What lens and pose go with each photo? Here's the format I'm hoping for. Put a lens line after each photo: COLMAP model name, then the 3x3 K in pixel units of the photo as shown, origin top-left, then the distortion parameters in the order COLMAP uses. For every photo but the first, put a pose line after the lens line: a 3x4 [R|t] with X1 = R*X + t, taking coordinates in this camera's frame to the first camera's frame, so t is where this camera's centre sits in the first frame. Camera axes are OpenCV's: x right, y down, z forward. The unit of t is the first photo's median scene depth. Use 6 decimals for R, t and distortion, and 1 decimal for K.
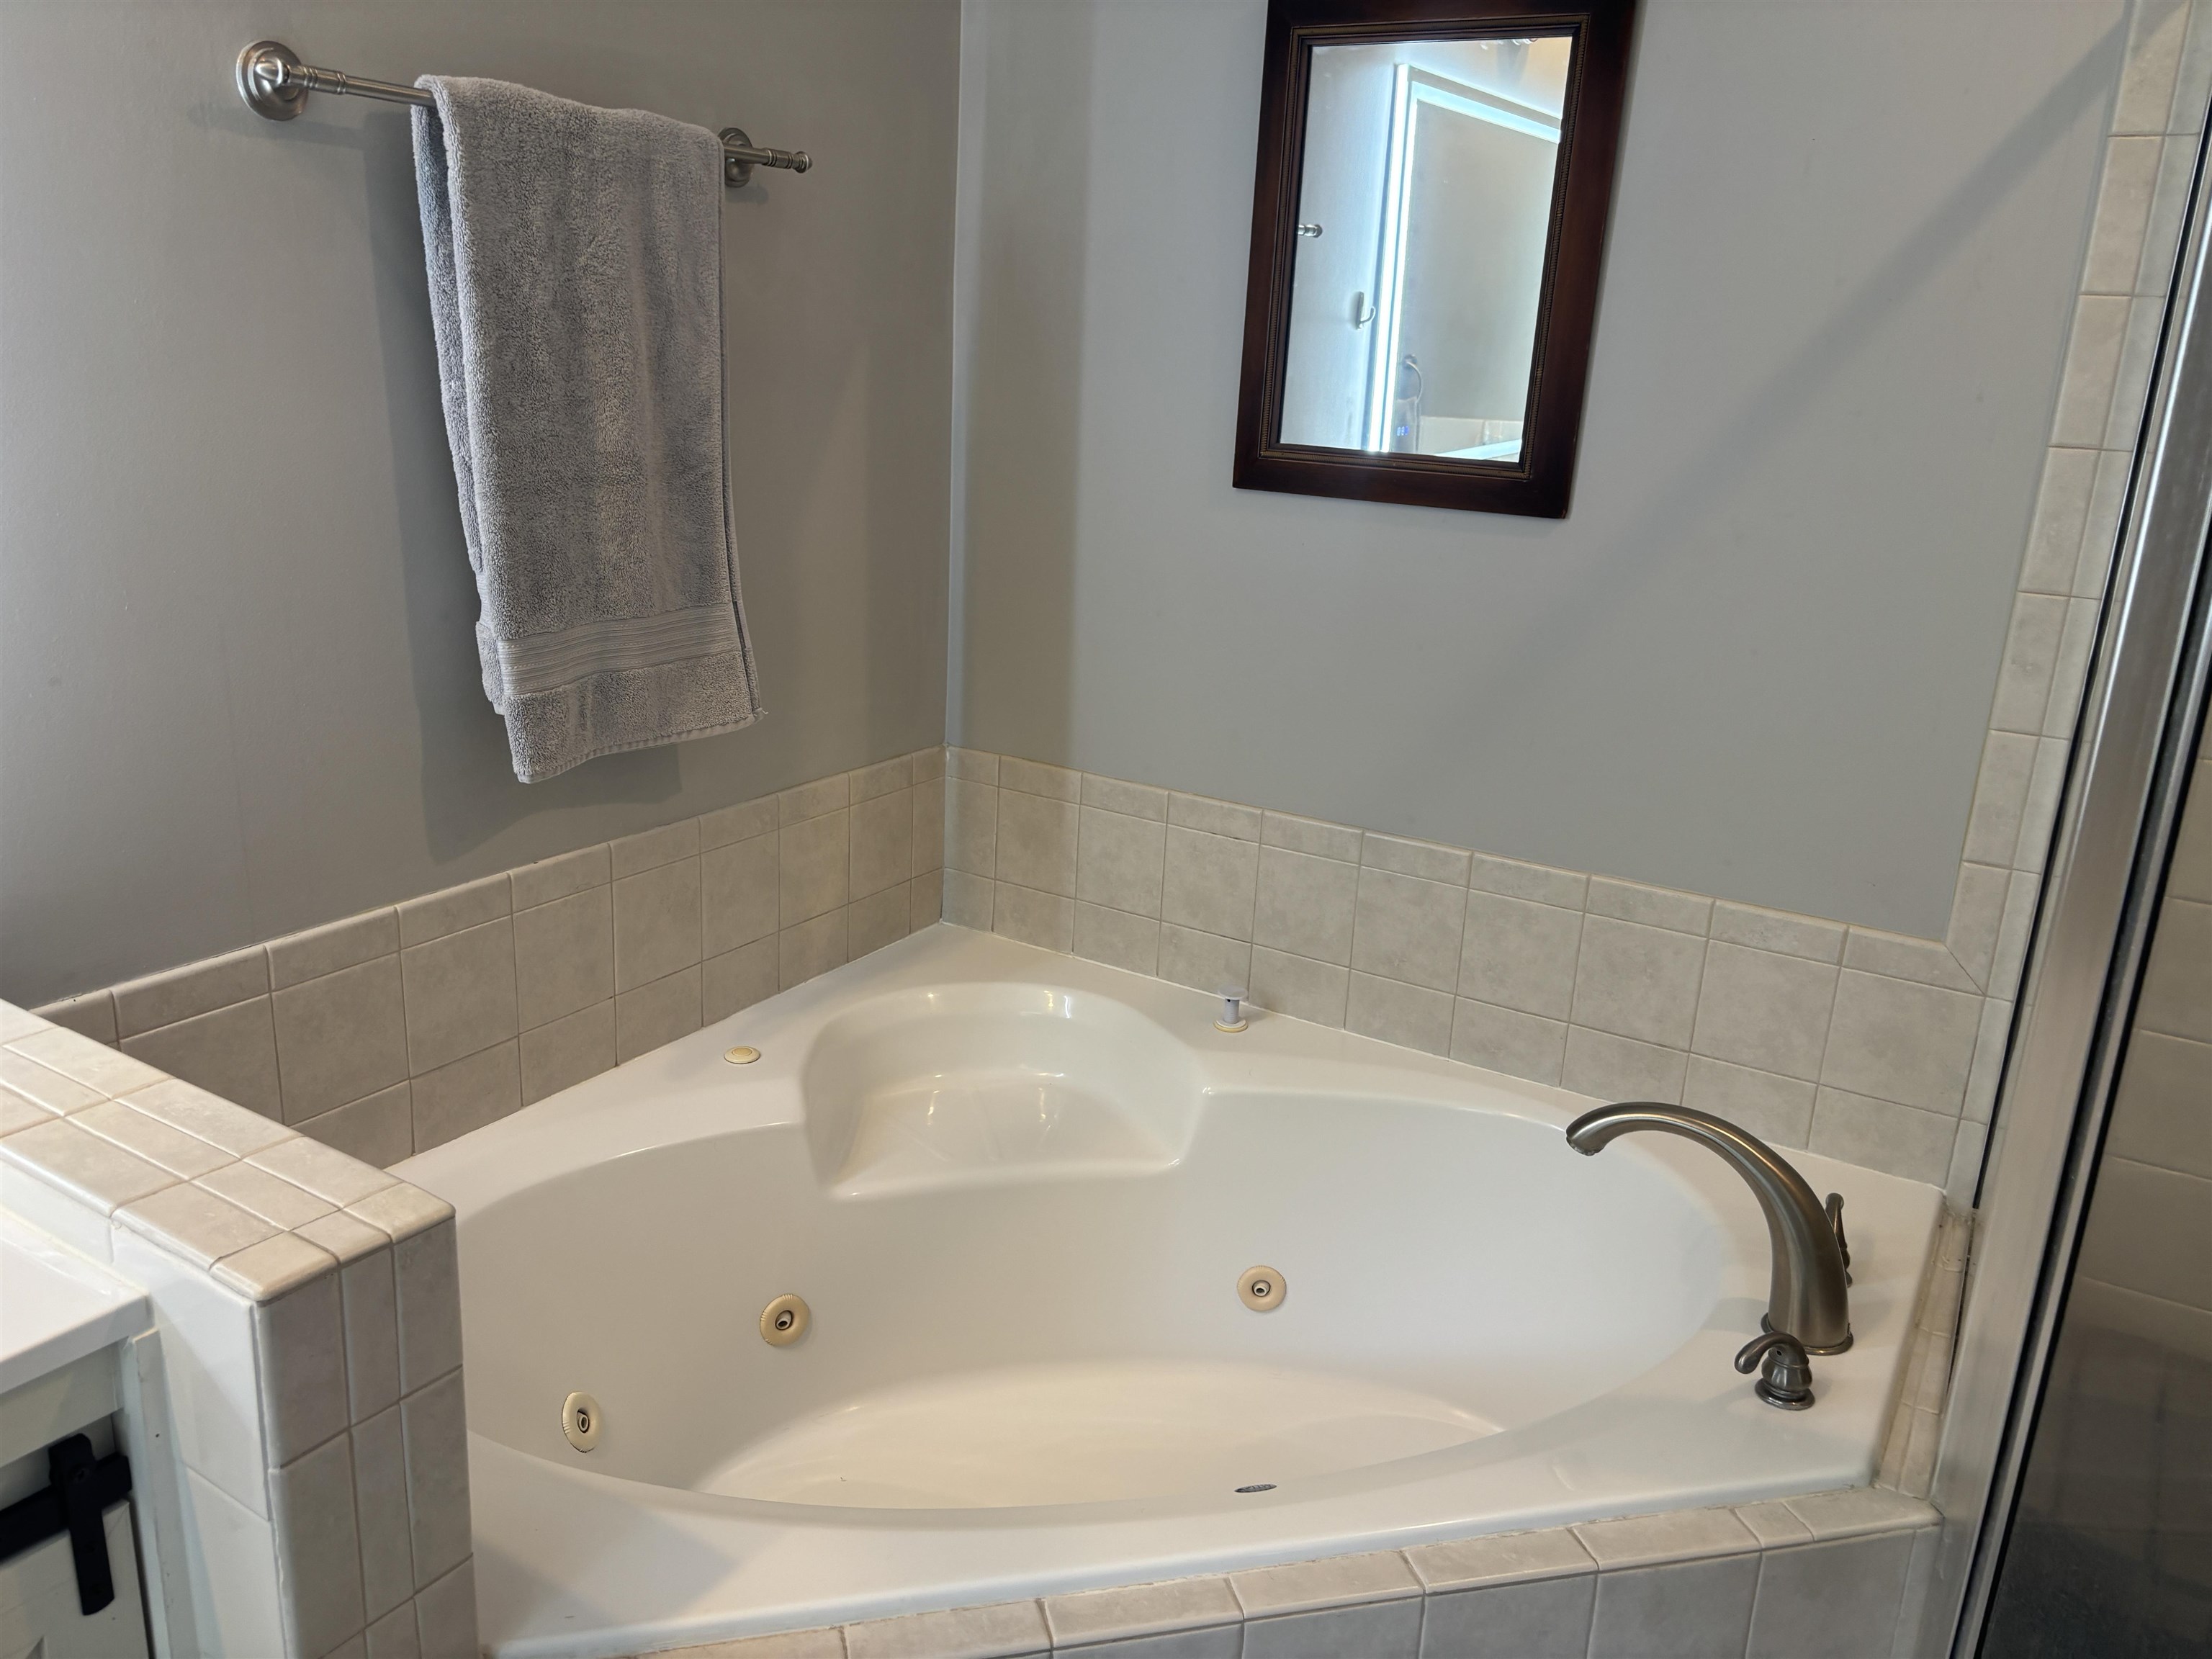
lens RADIAL K [[1678.2, 0, 1099.9], [0, 1678.2, 820.0], [0, 0, 1]] dist [0.043649, -0.049834]
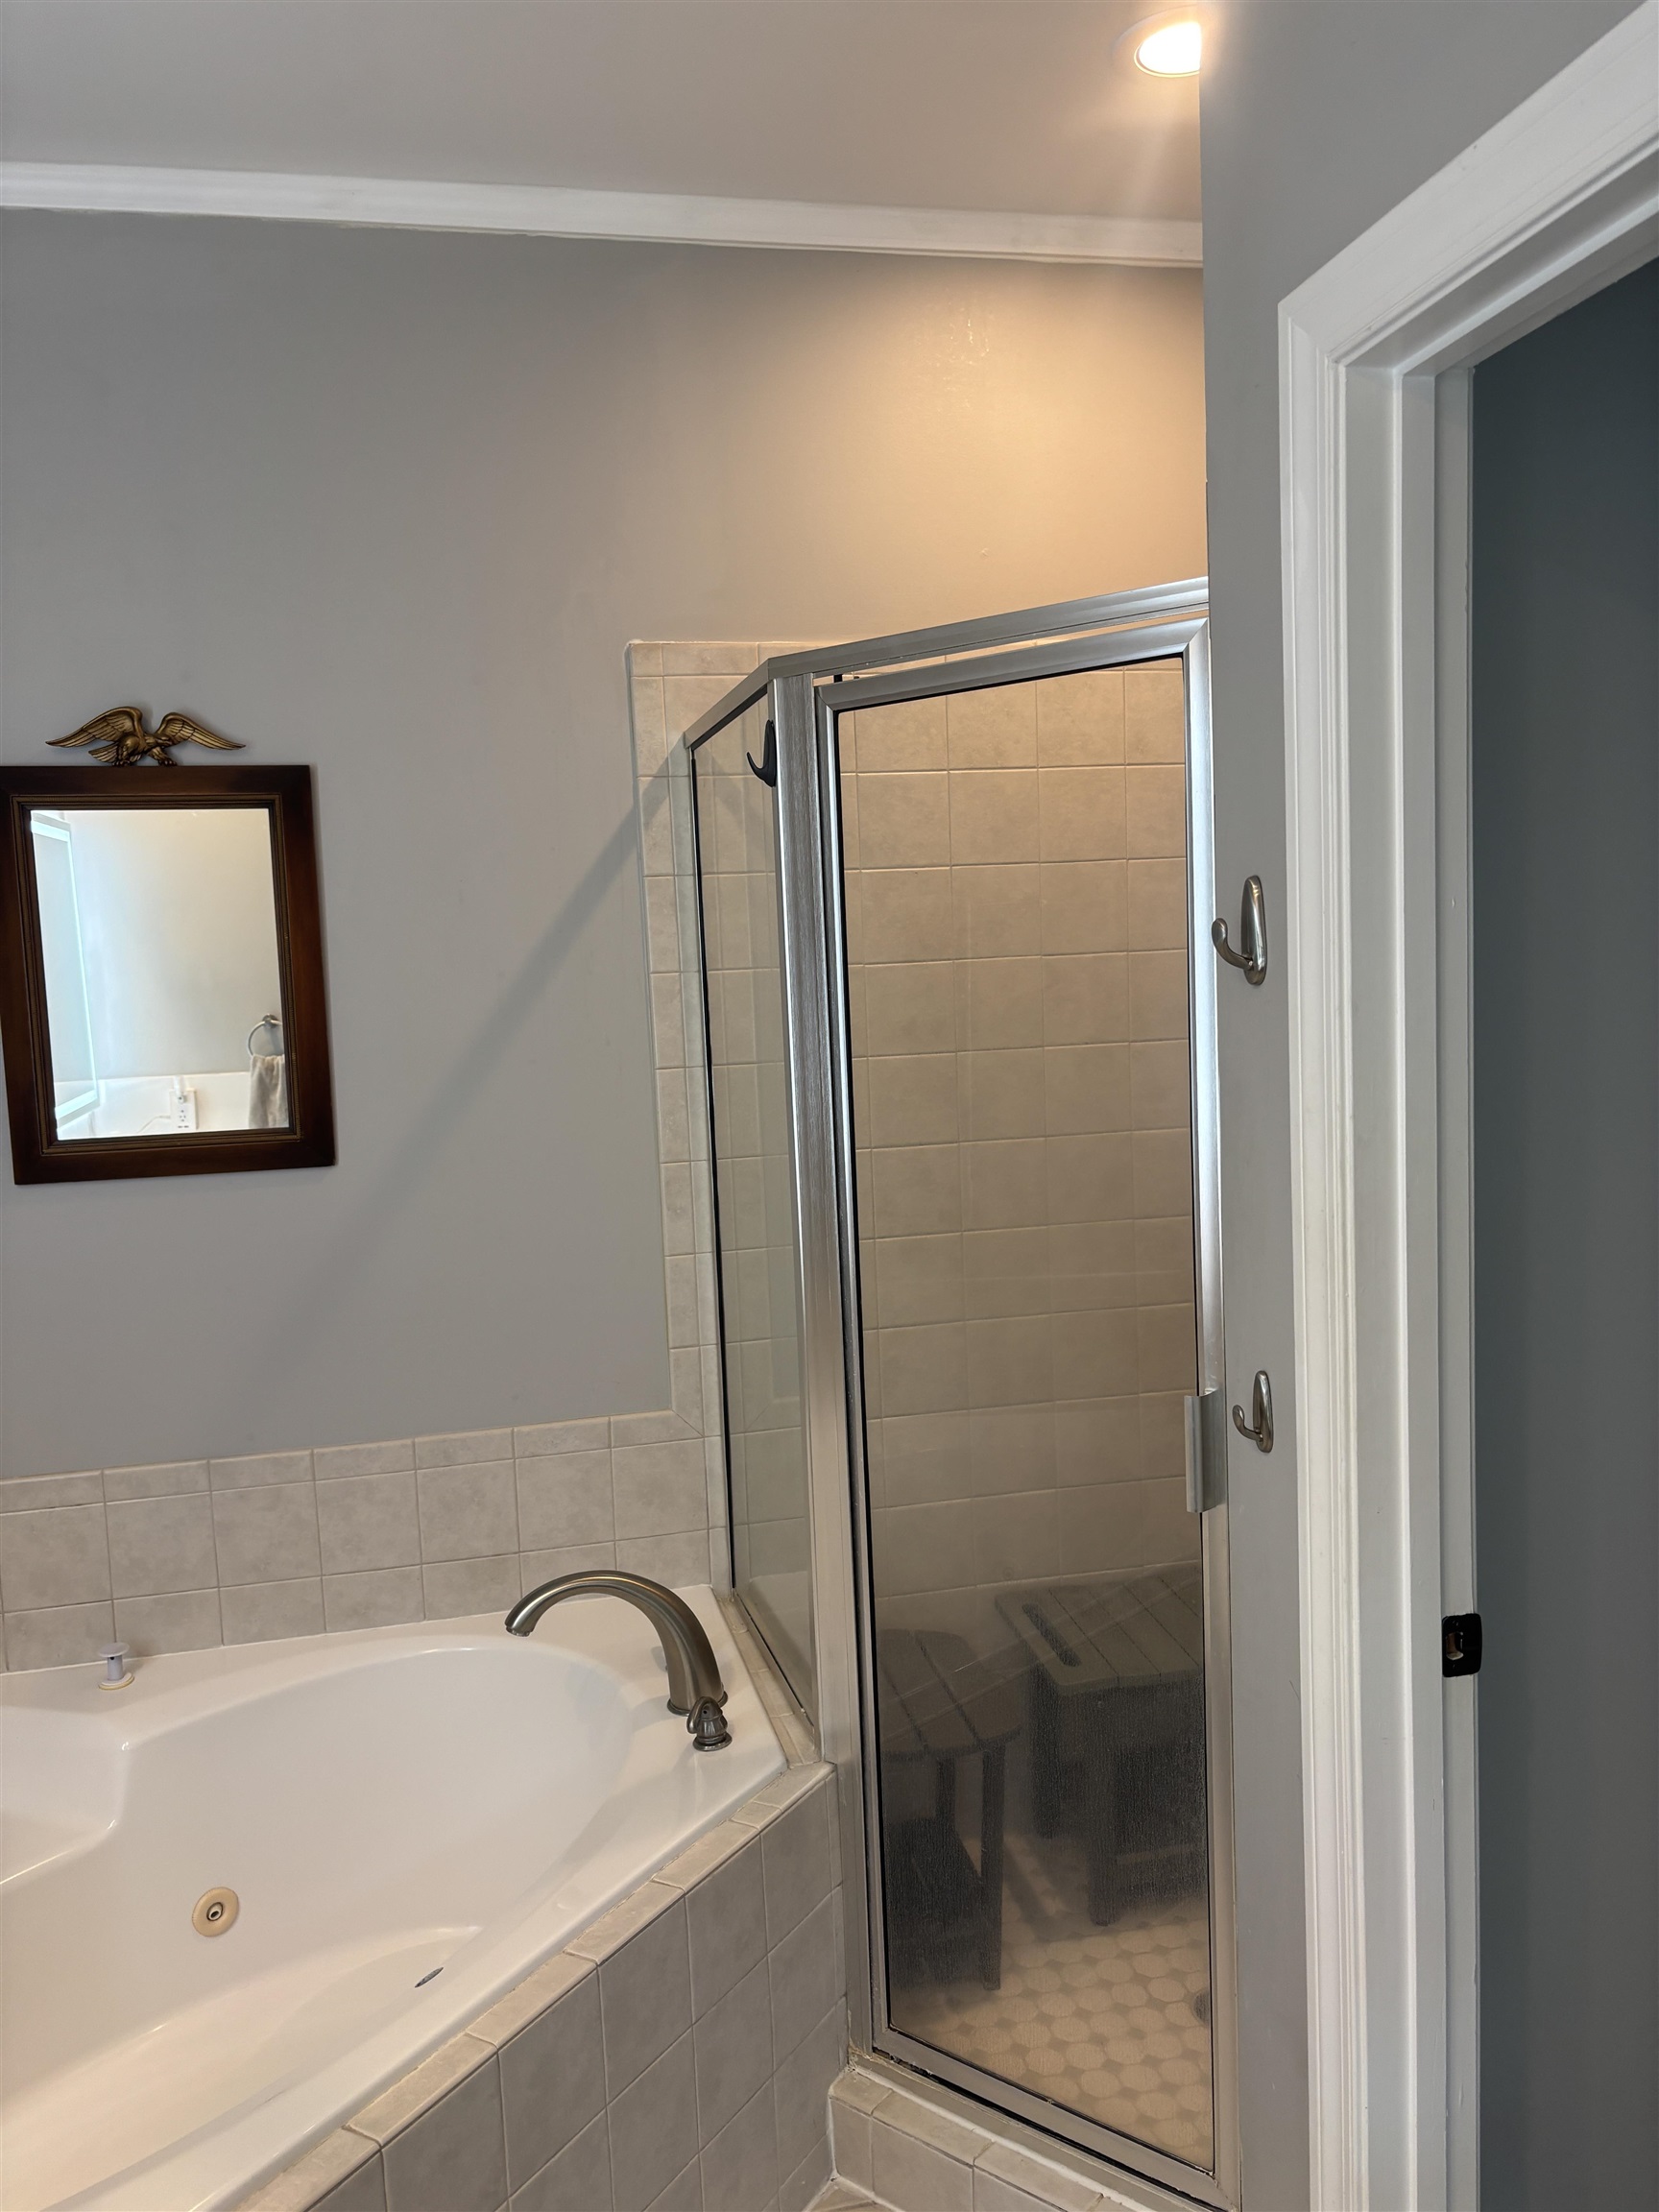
lens RADIAL K [[1678.2, 0, 827.7], [0, 1678.2, 1088.3], [0, 0, 1]] dist [0.043649, -0.049834]
pose [[0.706261, -0.128639, 0.696167, -0.330821], [0.265570, 0.959683, -0.092088, -0.019895], [-0.656253, 0.249920, 0.711949, -0.149047]]
